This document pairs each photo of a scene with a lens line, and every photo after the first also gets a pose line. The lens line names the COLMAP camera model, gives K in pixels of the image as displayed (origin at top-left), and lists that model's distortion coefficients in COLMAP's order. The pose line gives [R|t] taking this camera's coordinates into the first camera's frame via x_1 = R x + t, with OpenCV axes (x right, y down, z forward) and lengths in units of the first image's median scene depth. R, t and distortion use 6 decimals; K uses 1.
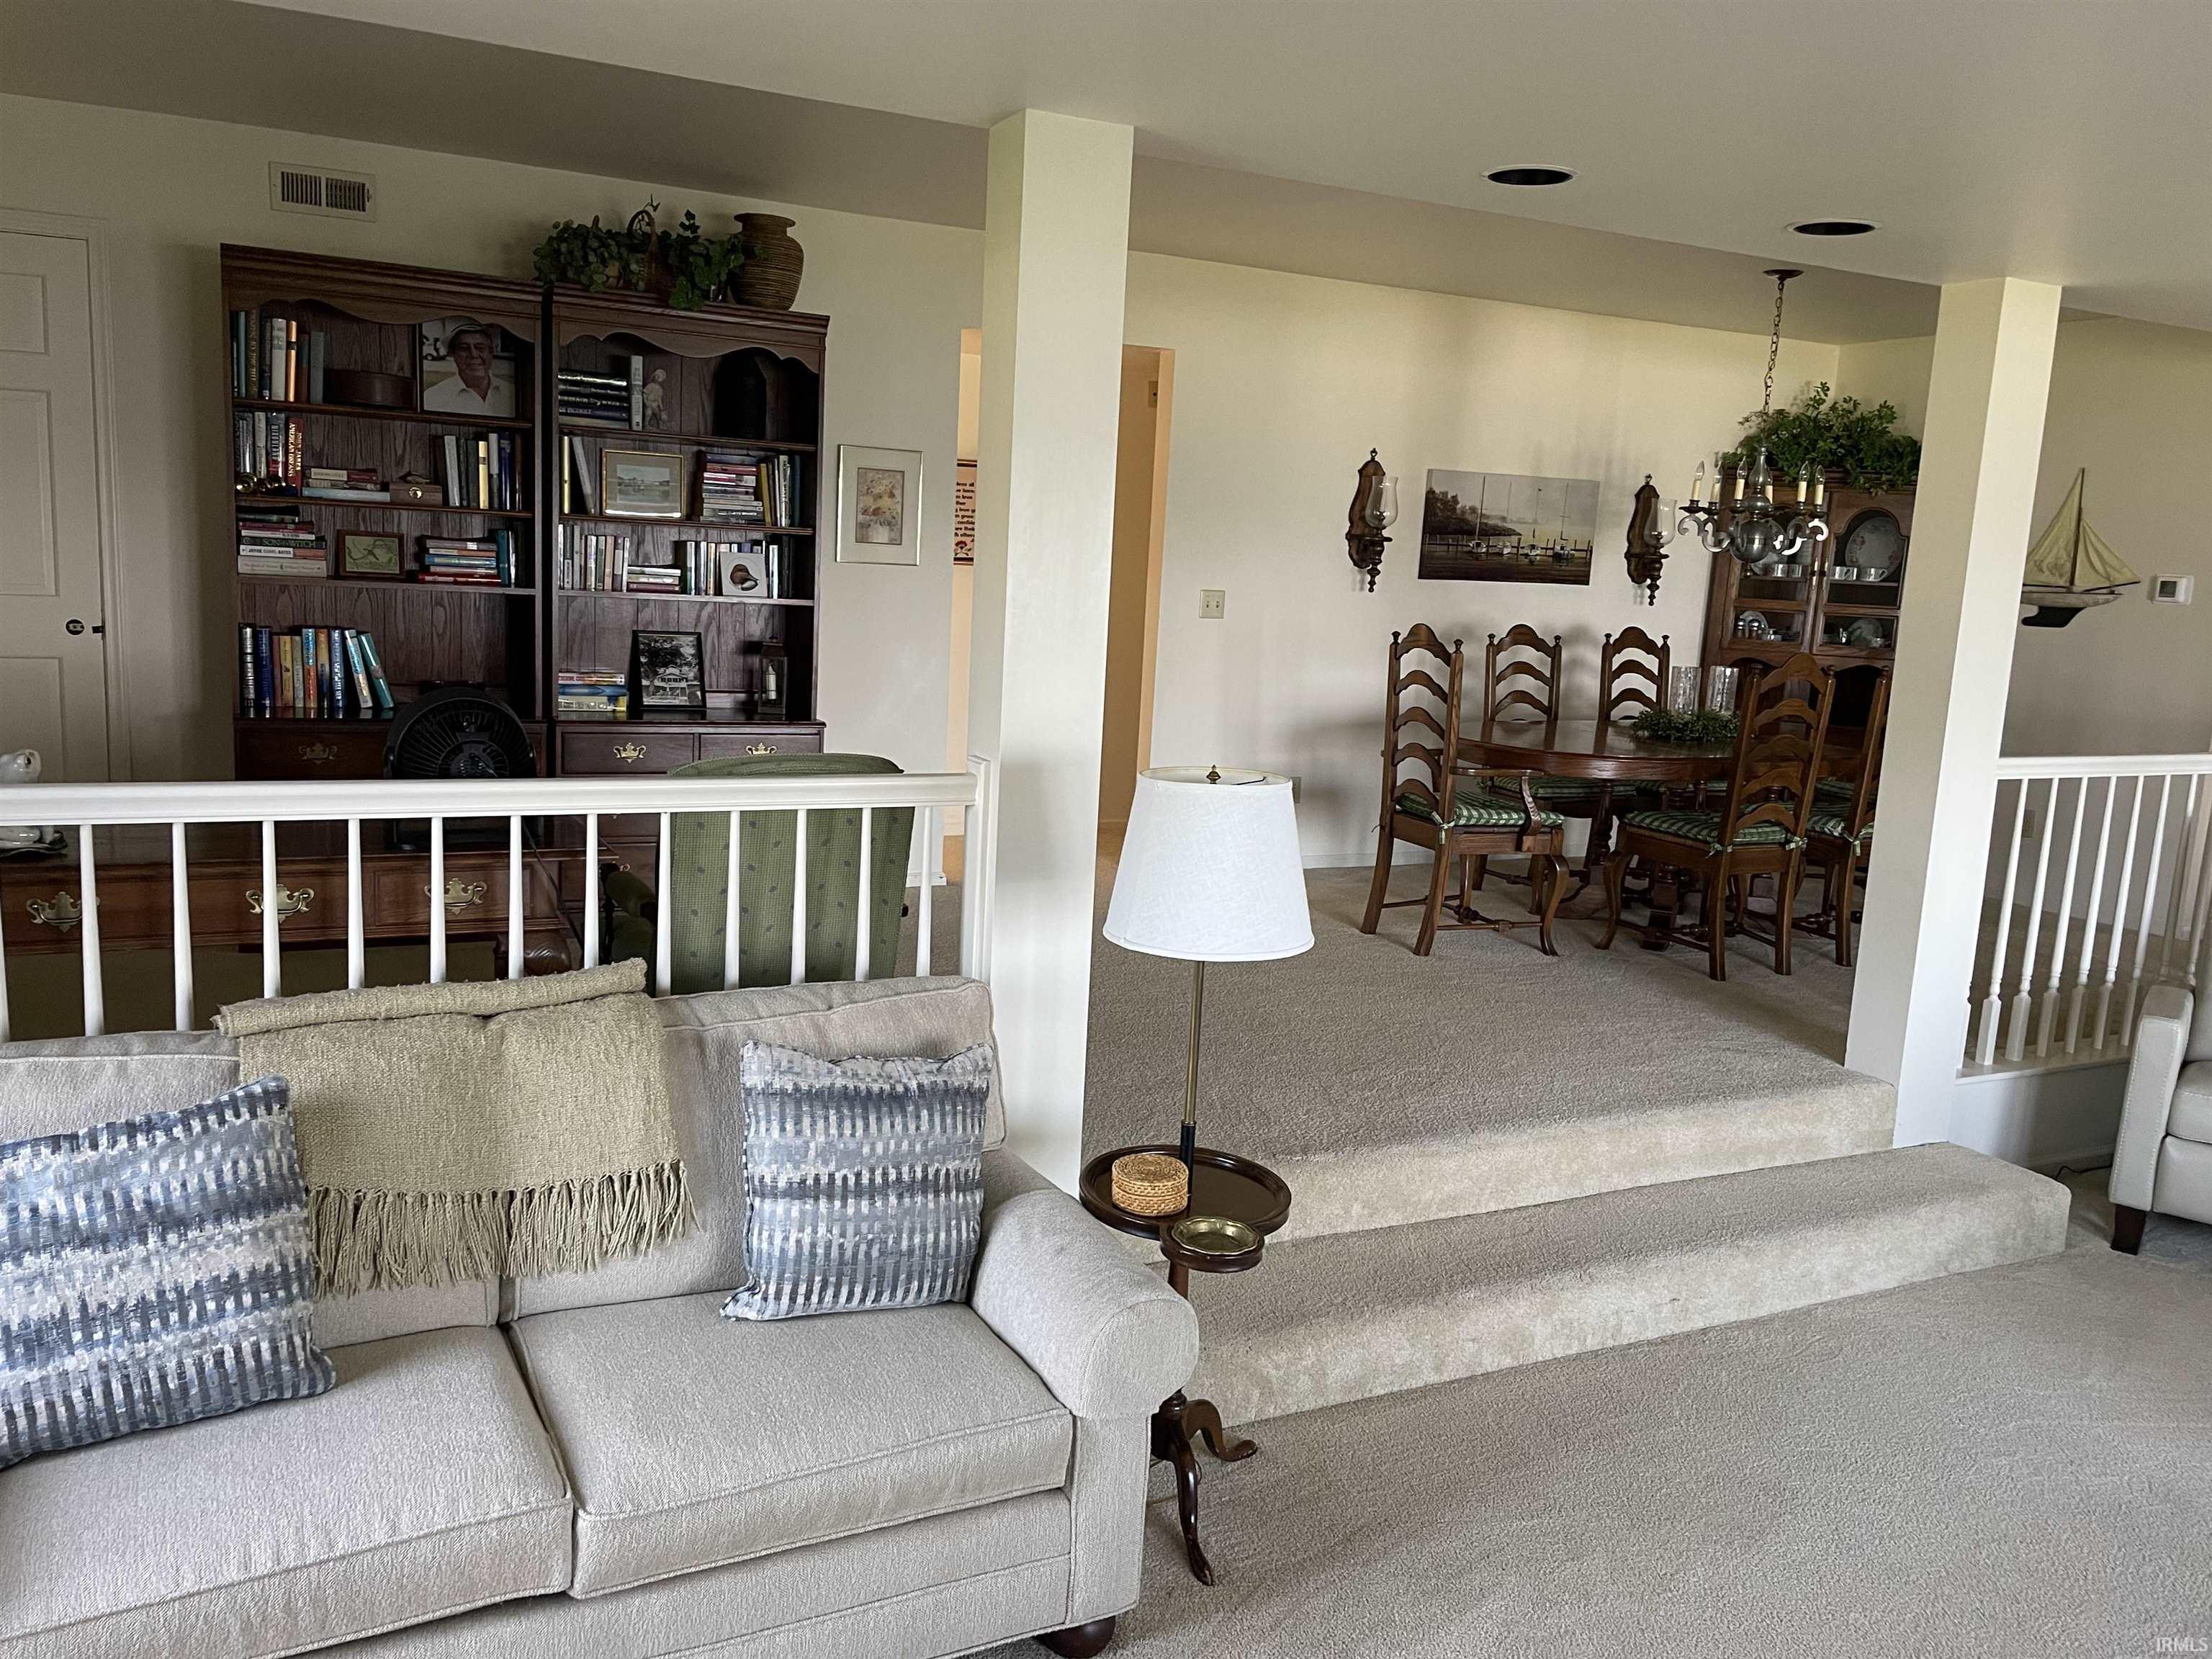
lens RADIAL K [[1688.2, 0, 1085.1], [0, 1688.2, 816.7], [0, 0, 1]] dist [0.068414, -0.037579]
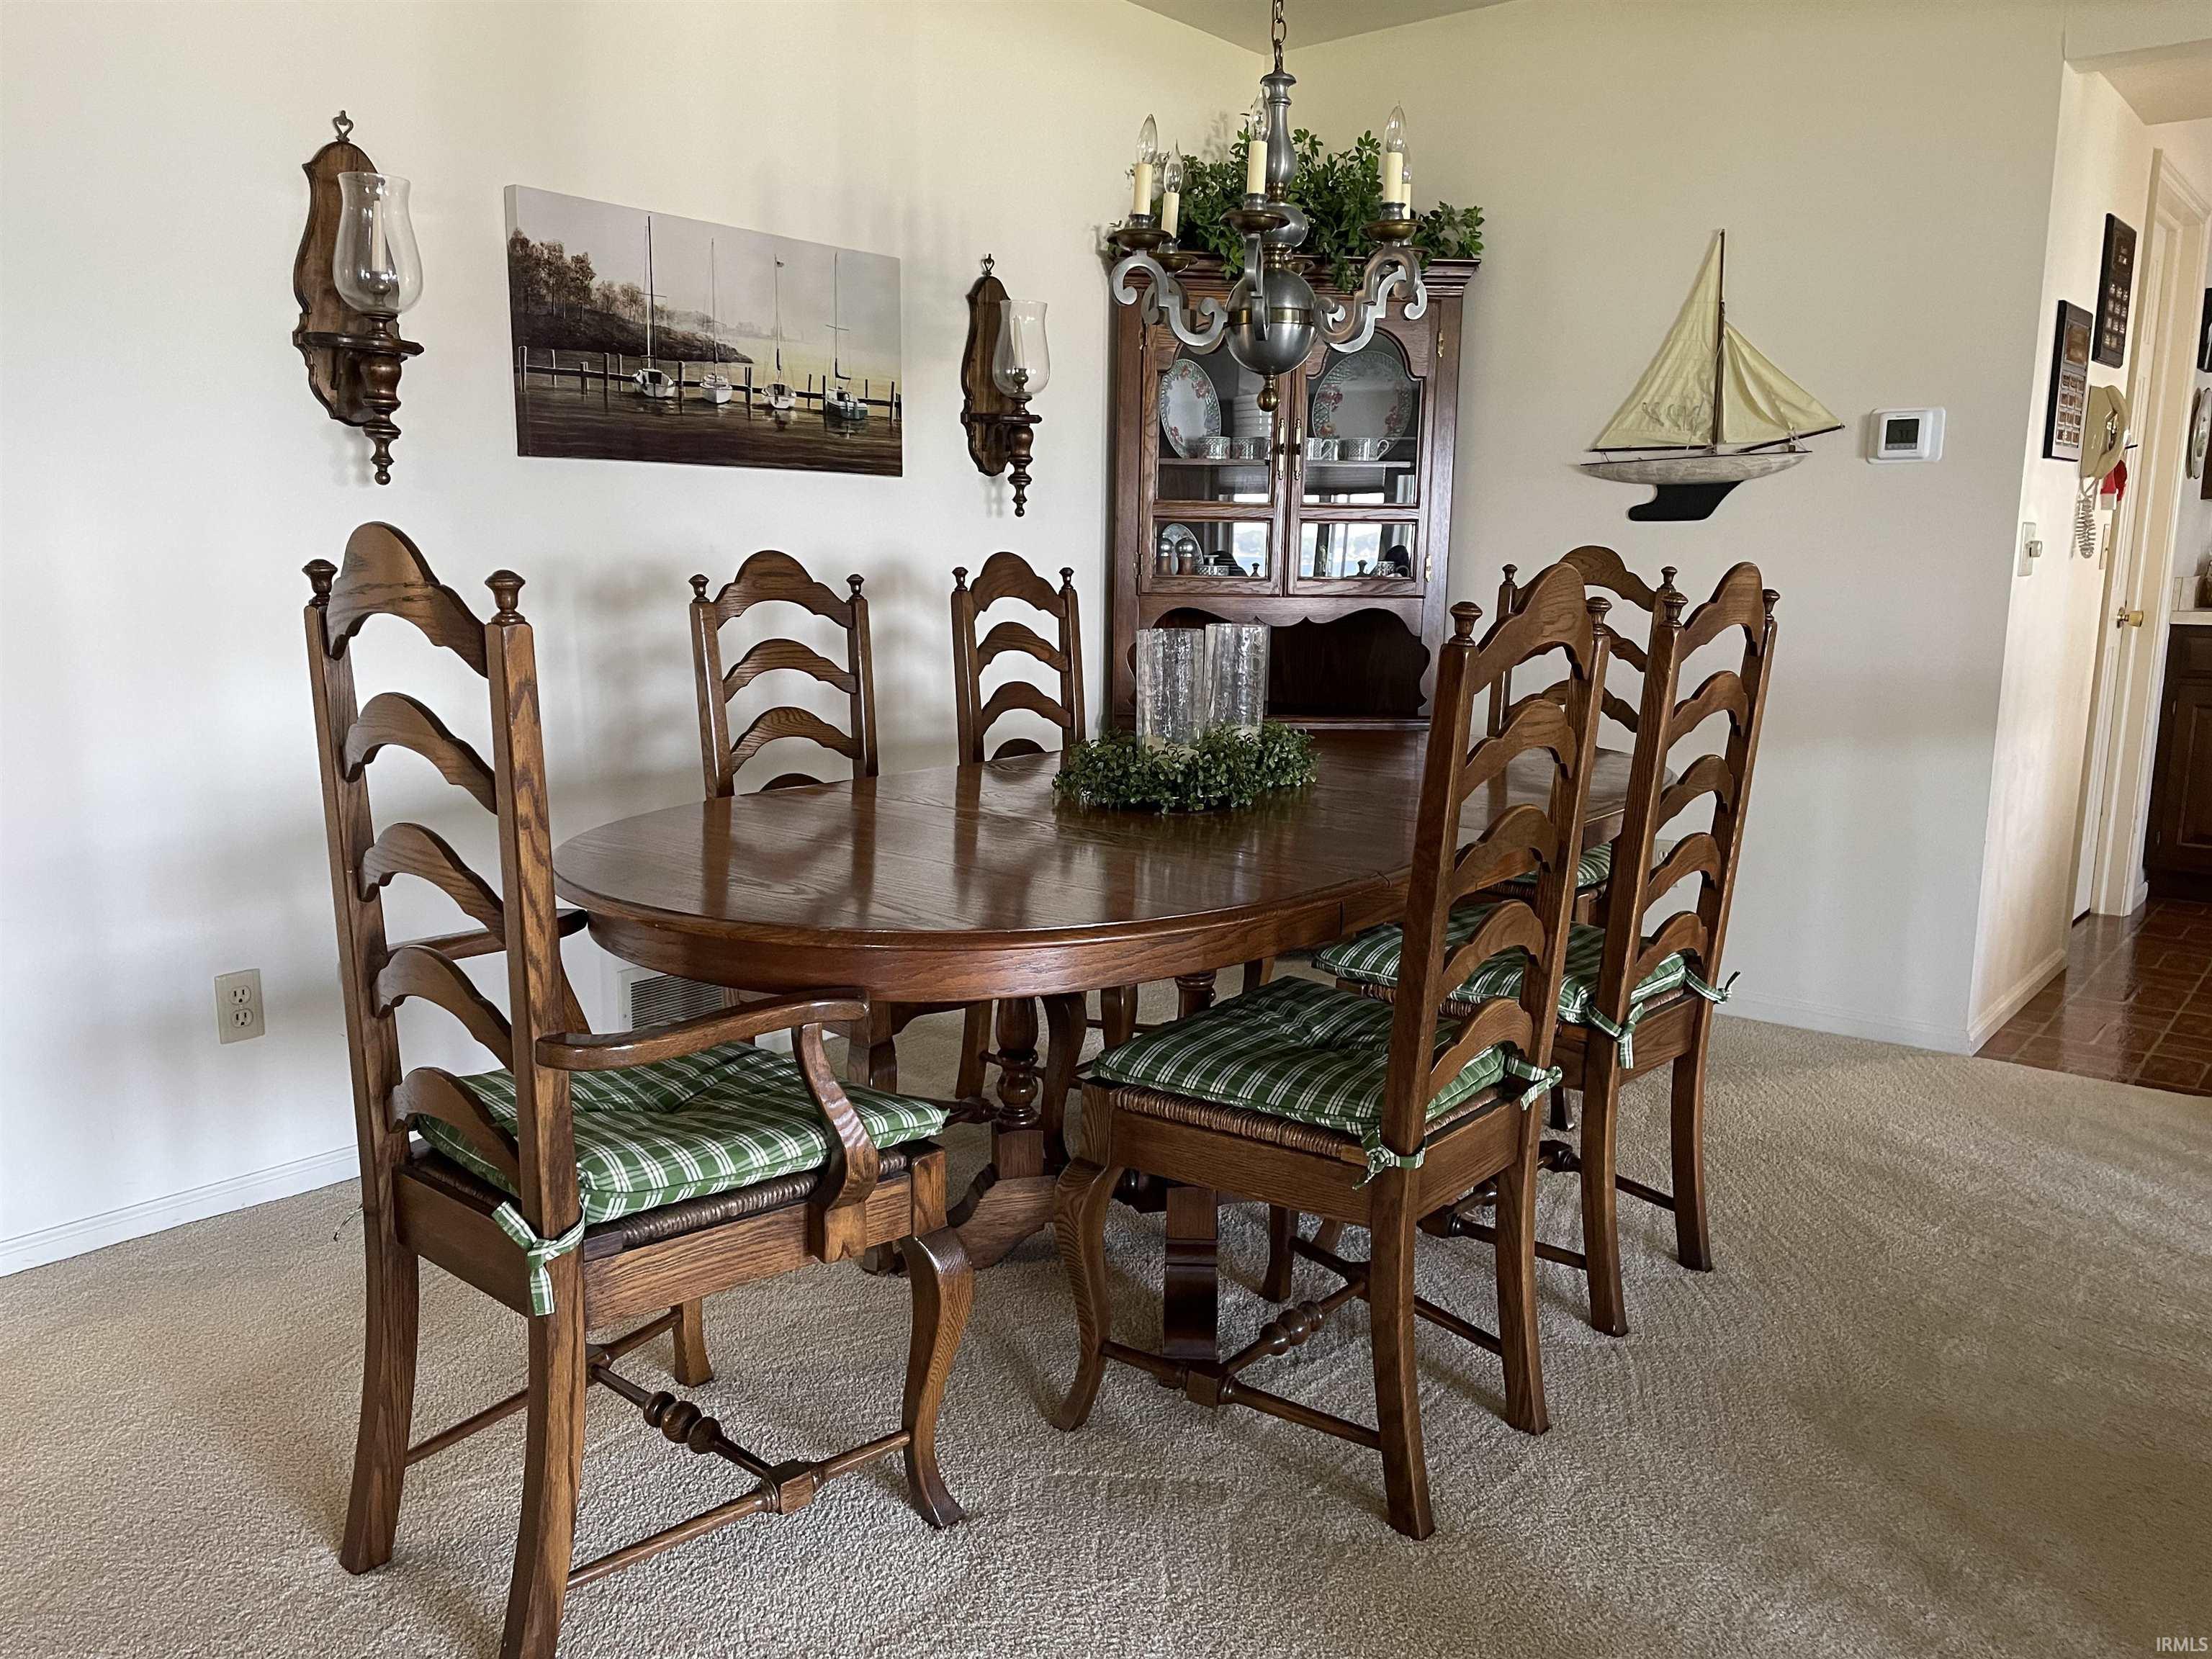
lens RADIAL K [[1688.2, 0, 1091.2], [0, 1688.2, 845.0], [0, 0, 1]] dist [0.068414, -0.037579]
pose [[0.914333, -0.112593, 0.388996, 0.152052], [0.102068, 0.993634, 0.047692, -0.050695], [-0.391890, -0.003903, 0.920004, 0.558433]]
